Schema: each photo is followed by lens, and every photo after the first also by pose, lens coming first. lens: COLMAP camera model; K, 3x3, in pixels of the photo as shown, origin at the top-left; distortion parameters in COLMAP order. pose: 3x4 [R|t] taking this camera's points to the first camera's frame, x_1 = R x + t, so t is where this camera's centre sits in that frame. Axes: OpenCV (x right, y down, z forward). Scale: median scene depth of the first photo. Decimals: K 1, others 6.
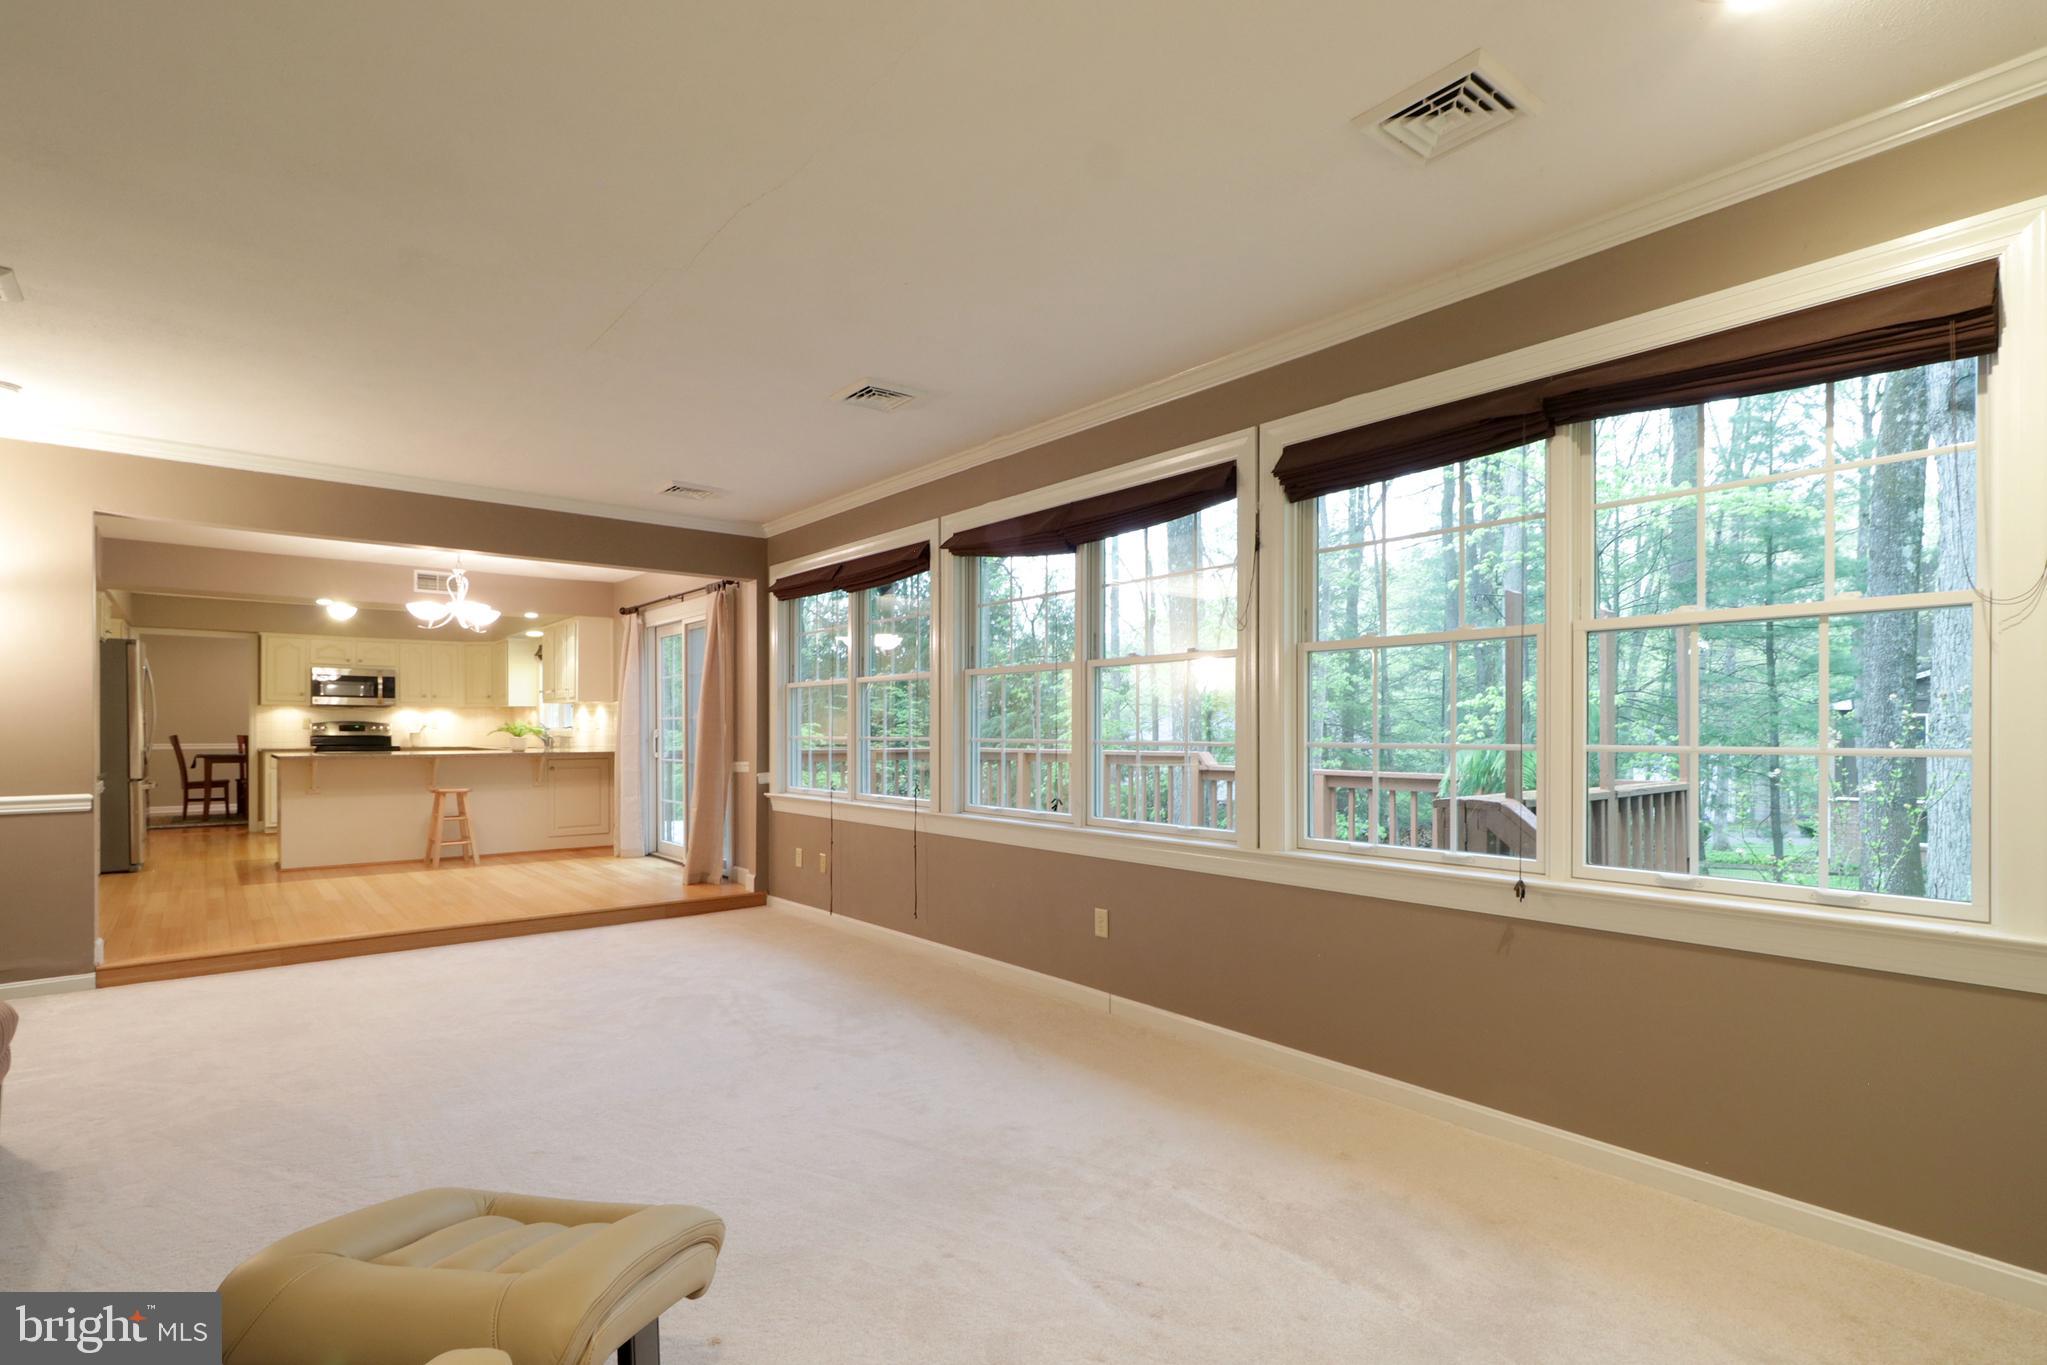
lens RADIAL K [[983.5, 0, 1021.1], [0, 983.5, 730.2], [0, 0, 1]] dist [0.000962, -0.000559]
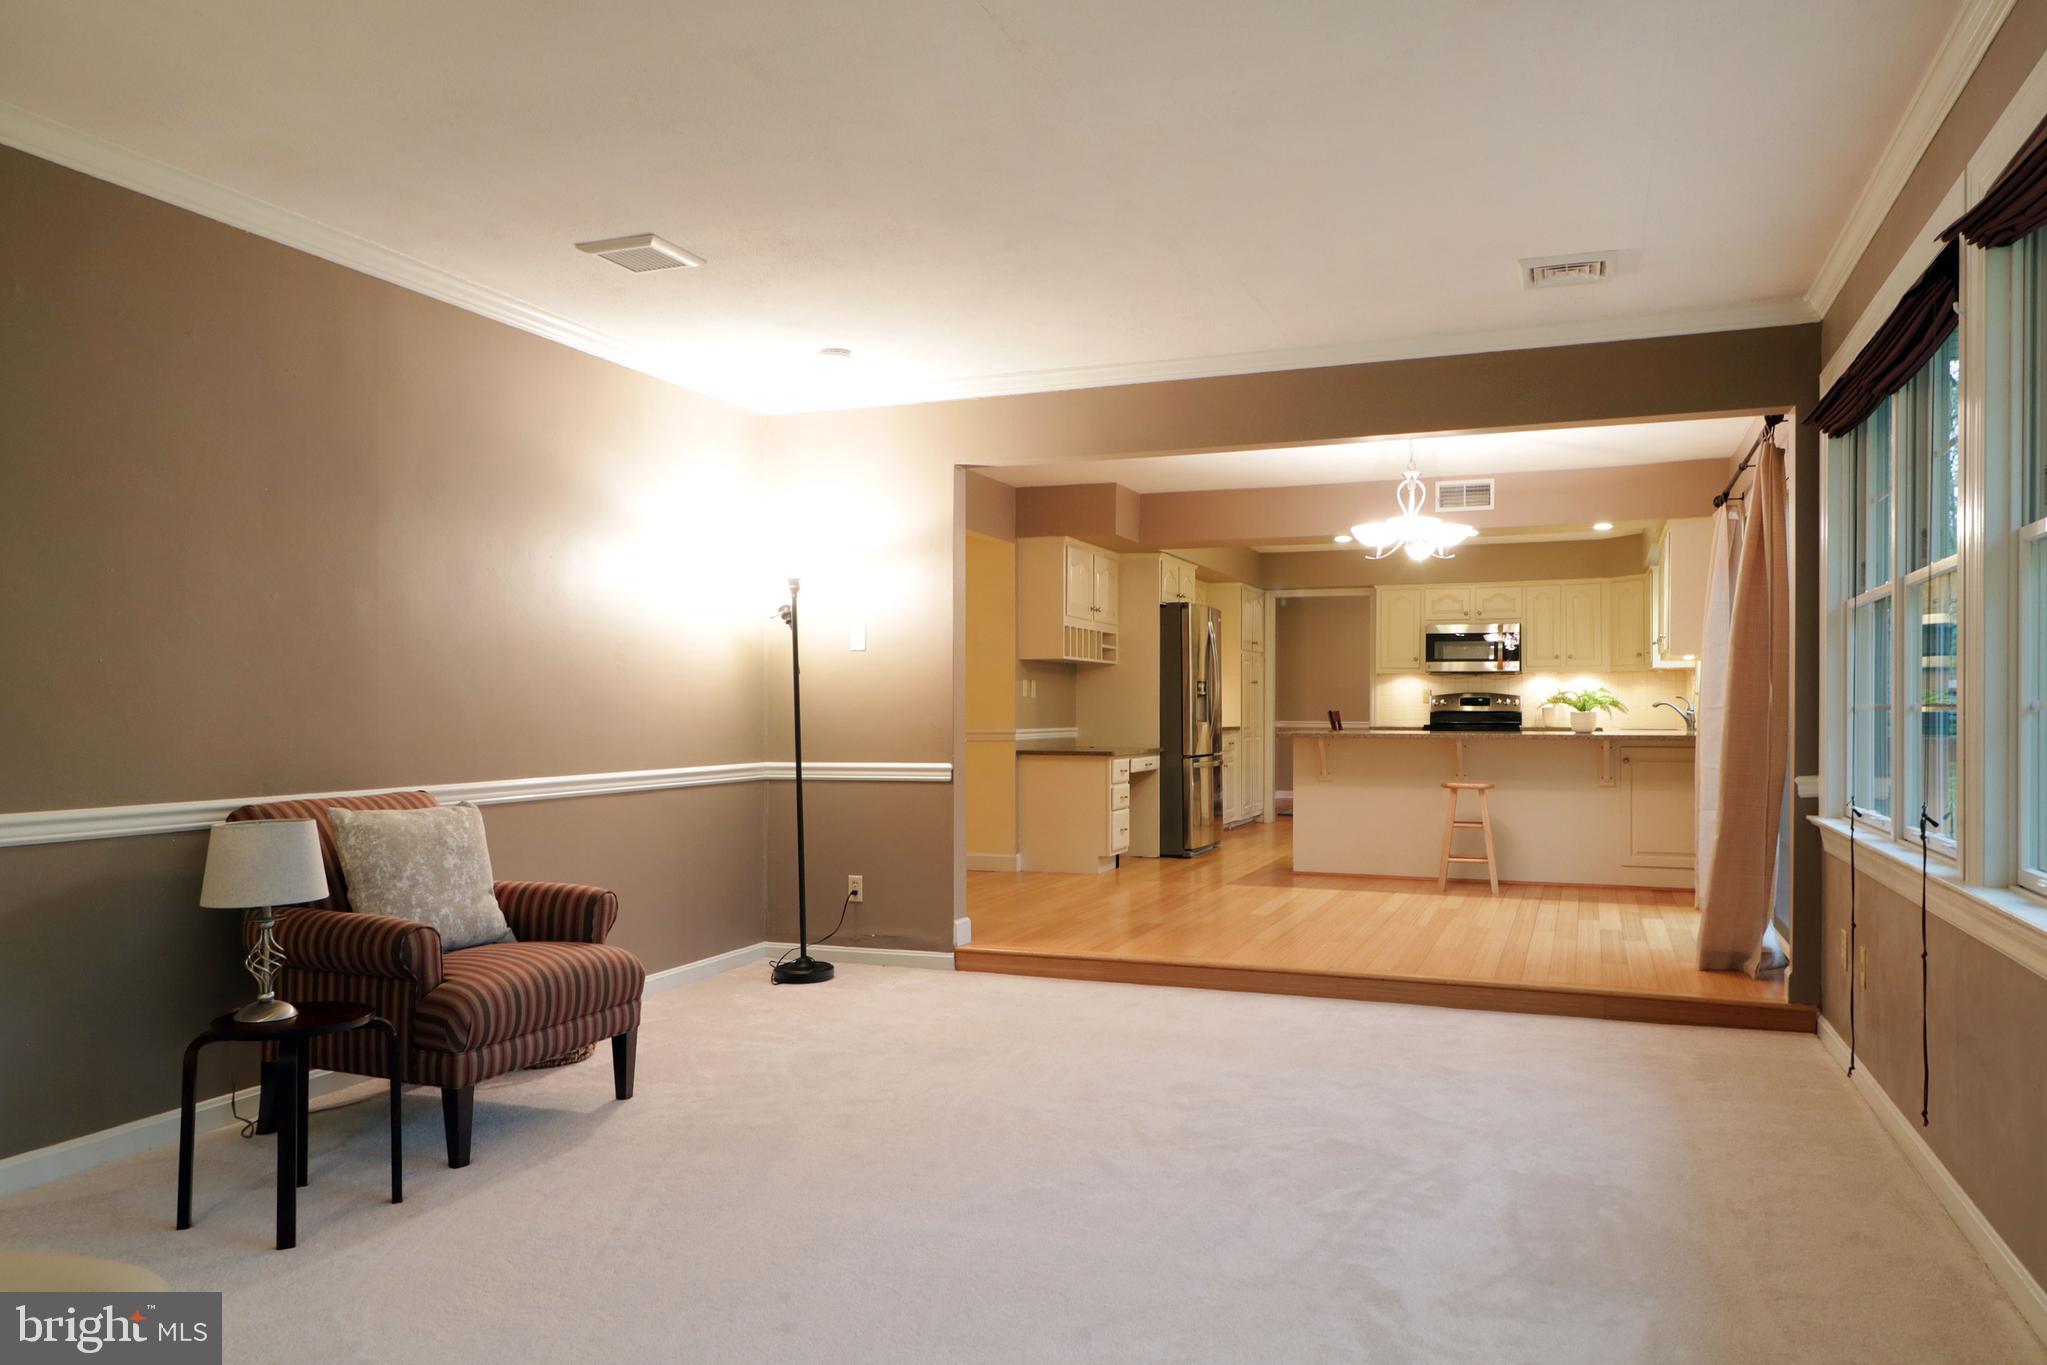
lens RADIAL K [[1404.3, 0, 1028.4], [0, 1404.3, 697.5], [0, 0, 1]] dist [0.019755, 0.004021]
pose [[0.486619, -0.007580, -0.873582, 0.151537], [-0.001606, 0.999953, -0.009571, 0.007802], [0.873613, 0.006061, 0.486584, 0.225641]]
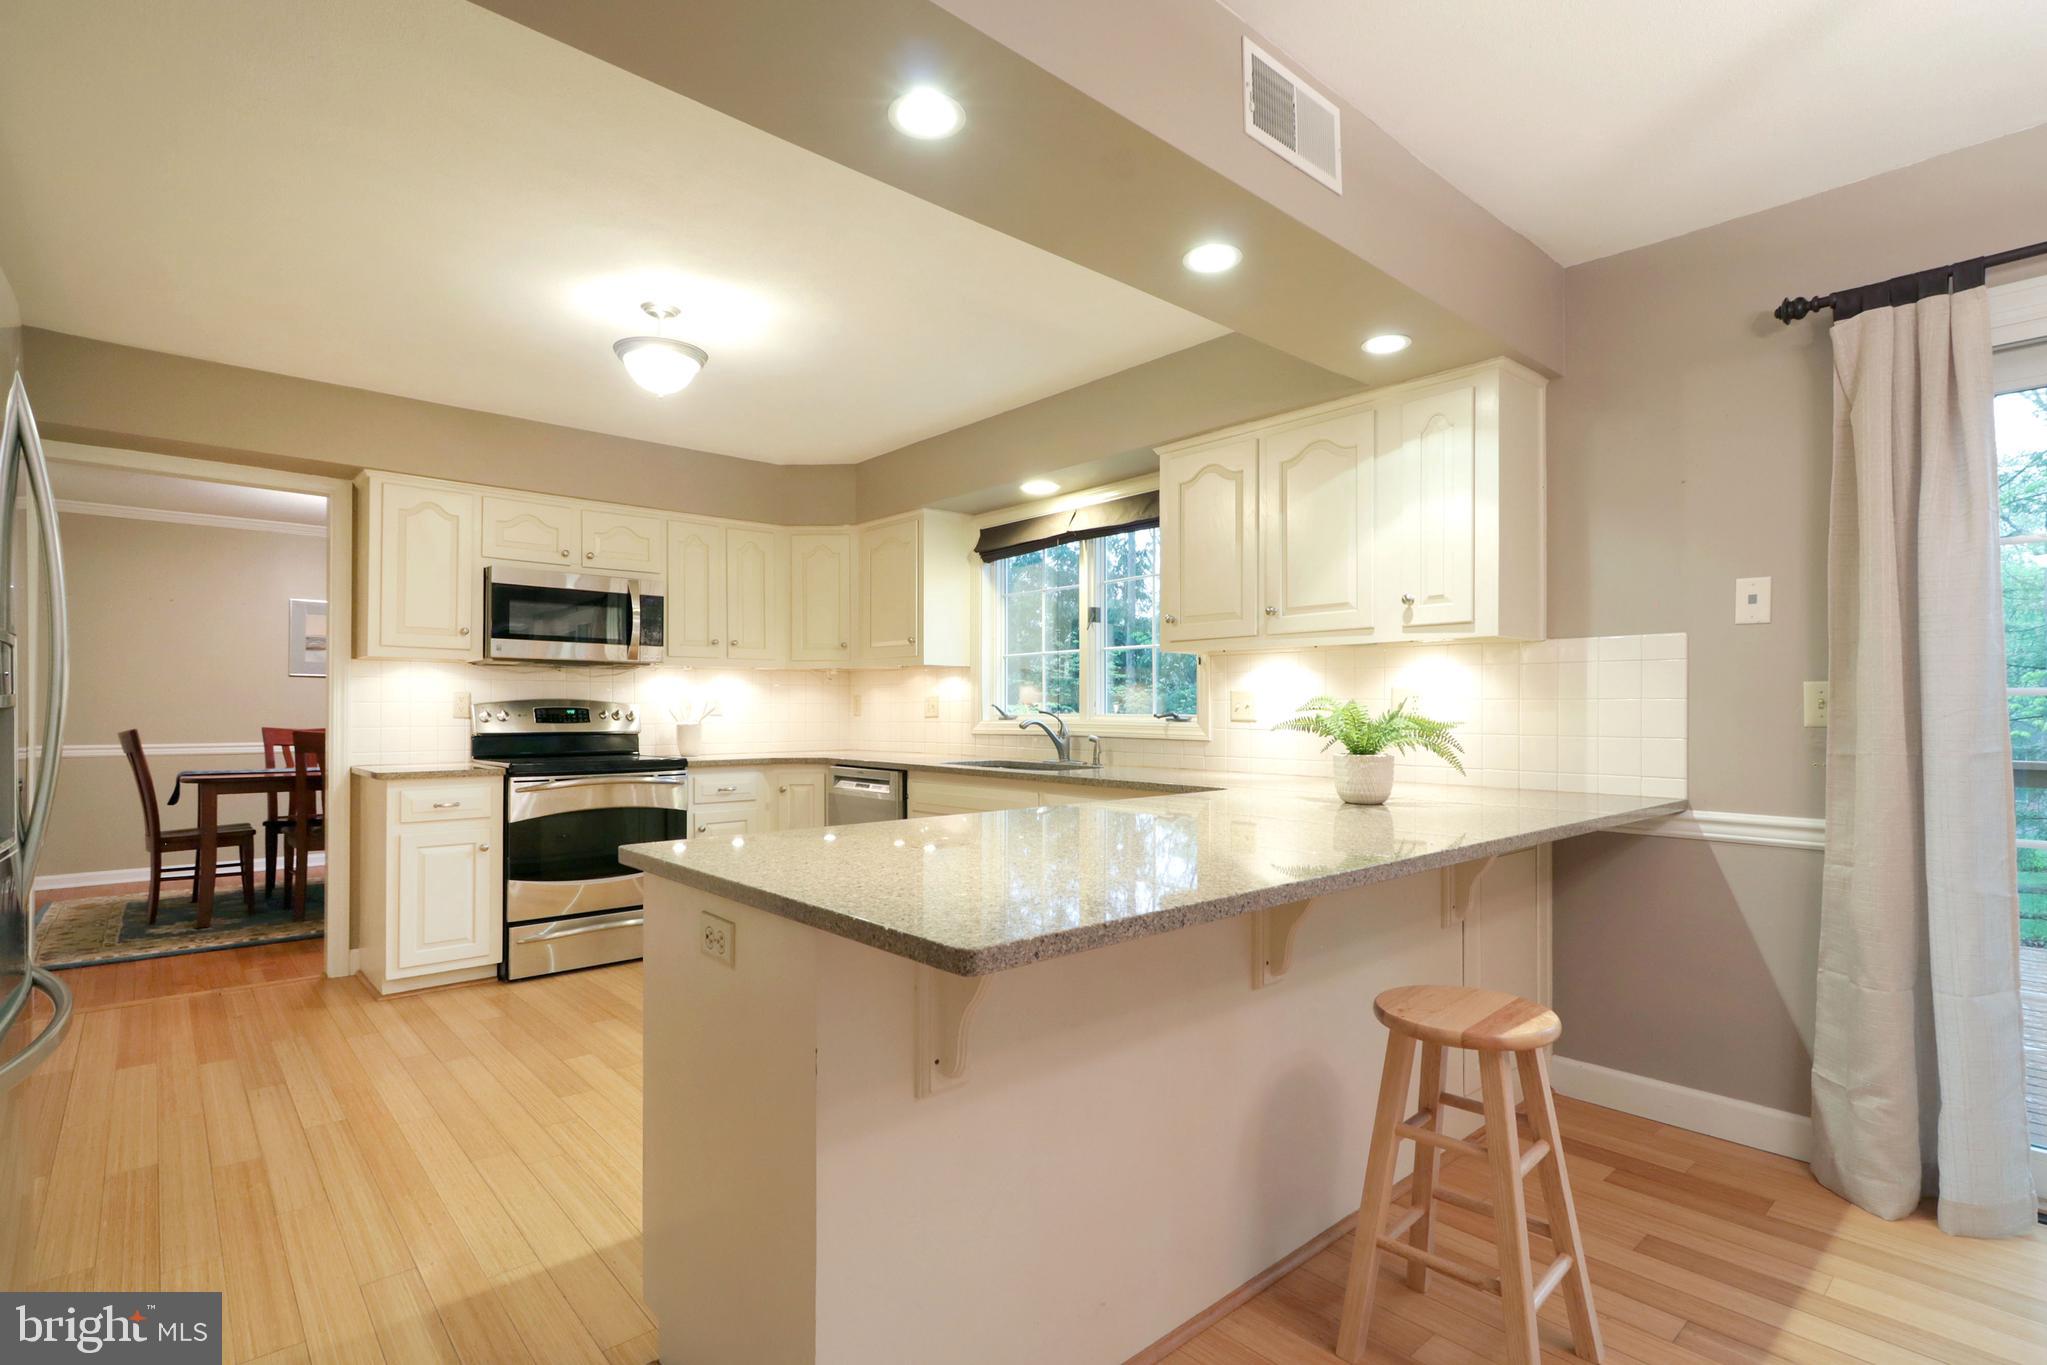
lens RADIAL K [[983.5, 0, 1031.1], [0, 983.5, 692.6], [0, 0, 1]] dist [0.000962, -0.000559]
pose [[0.999354, 0.003161, 0.035793, -0.683884], [-0.002446, 0.999797, -0.020009, -0.005839], [-0.035849, 0.019909, 0.999159, 0.786759]]
